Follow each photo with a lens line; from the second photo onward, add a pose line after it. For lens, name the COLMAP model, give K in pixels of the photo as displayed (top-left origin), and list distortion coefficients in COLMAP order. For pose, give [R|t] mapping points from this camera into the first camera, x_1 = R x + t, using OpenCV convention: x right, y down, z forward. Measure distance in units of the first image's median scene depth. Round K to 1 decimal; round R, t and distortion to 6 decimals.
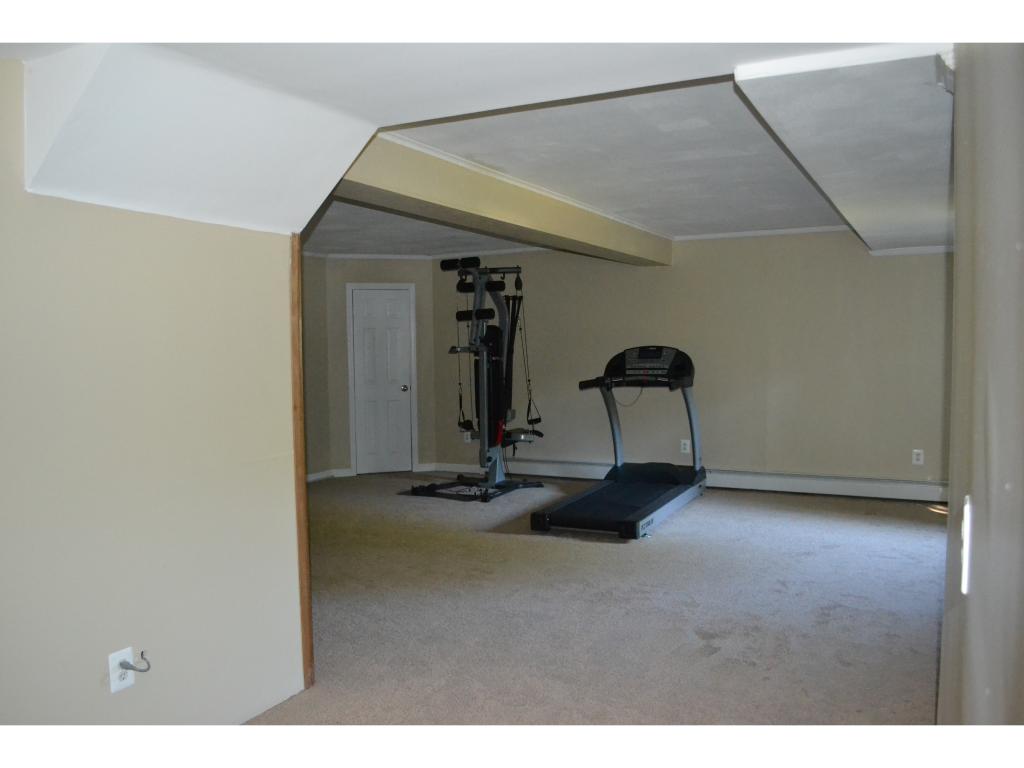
lens RADIAL K [[828.0, 0, 510.6], [0, 828.0, 386.0], [0, 0, 1]] dist [-0.035650, 0.002237]
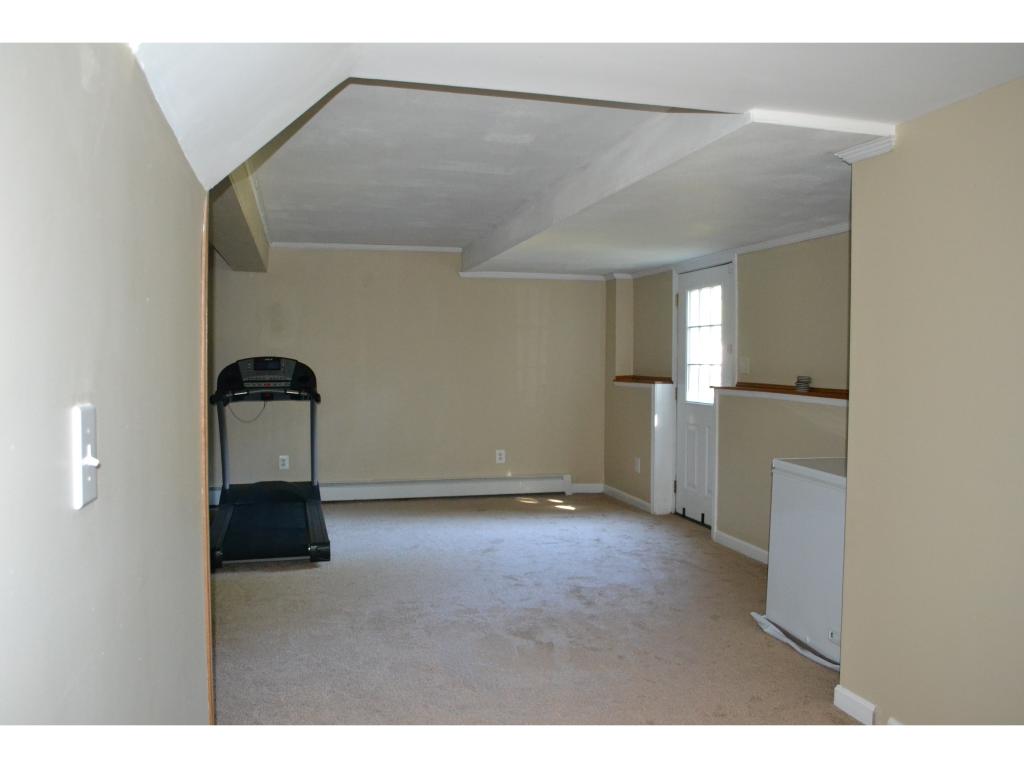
lens RADIAL K [[828.0, 0, 511.2], [0, 828.0, 383.9], [0, 0, 1]] dist [-0.035650, 0.002237]
pose [[0.752754, -0.009604, 0.658232, -0.247869], [0.023627, 0.999643, -0.012435, 0.000453], [-0.657878, 0.024913, 0.752713, 0.122409]]
